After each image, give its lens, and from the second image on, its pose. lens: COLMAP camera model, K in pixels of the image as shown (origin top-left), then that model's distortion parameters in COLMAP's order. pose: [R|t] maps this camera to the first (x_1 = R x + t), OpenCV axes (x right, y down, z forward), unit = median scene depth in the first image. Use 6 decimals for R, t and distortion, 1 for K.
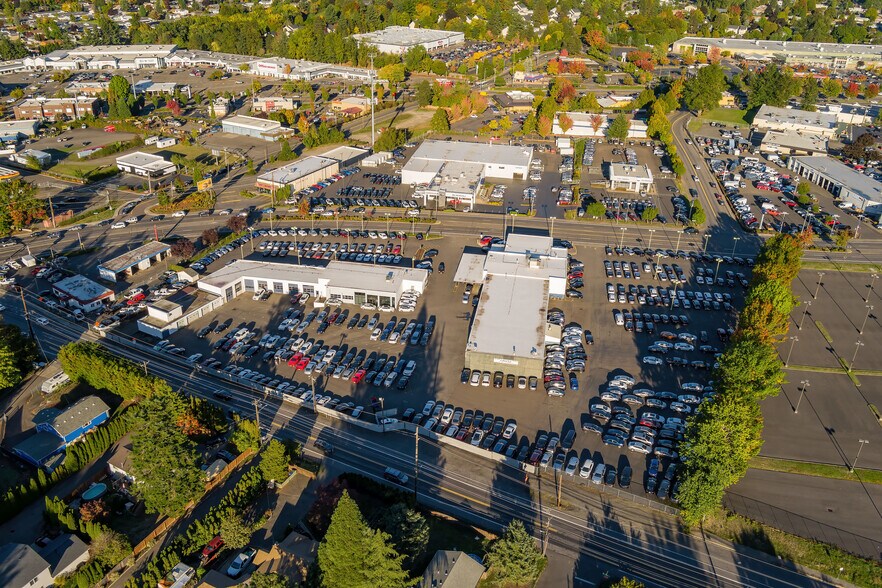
lens RADIAL K [[709.4, 0, 446.3], [0, 709.4, 296.5], [0, 0, 1]] dist [-0.063531, 0.010516]
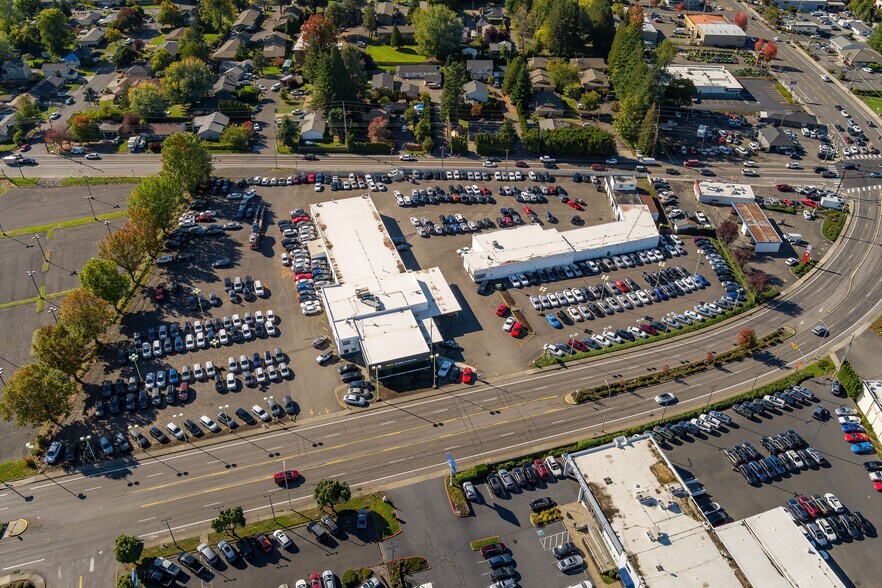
lens RADIAL K [[709.4, 0, 445.5], [0, 709.4, 288.0], [0, 0, 1]] dist [-0.063531, 0.010516]
pose [[-0.883362, 0.265108, -0.386510, 0.367142], [-0.237802, 0.457117, 0.857027, -0.804849], [0.403885, 0.848977, -0.340756, 1.328333]]
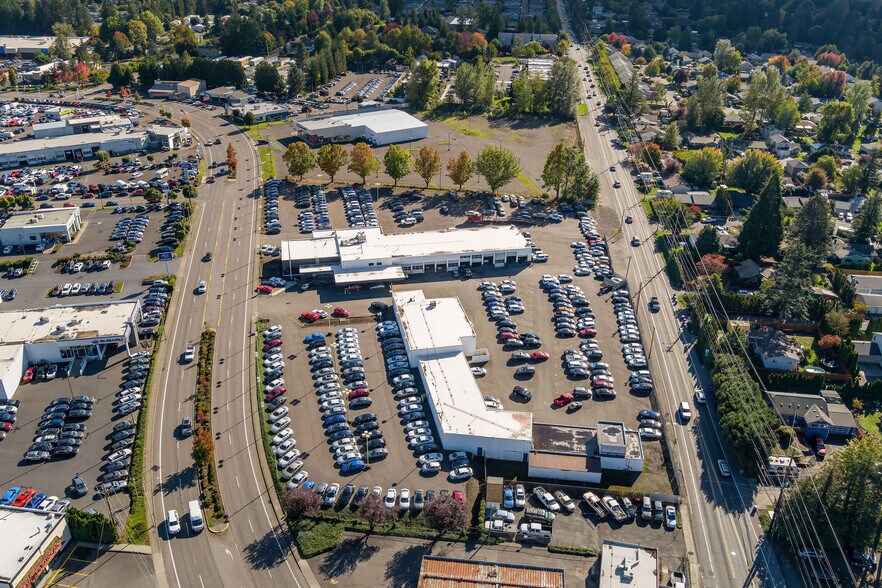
lens RADIAL K [[709.4, 0, 435.9], [0, 709.4, 296.6], [0, 0, 1]] dist [-0.063531, 0.010516]
pose [[-0.361207, -0.462562, 0.809670, -0.792221], [0.411581, 0.700050, 0.583550, -0.546058], [-0.836738, 0.544027, -0.062482, 1.025476]]
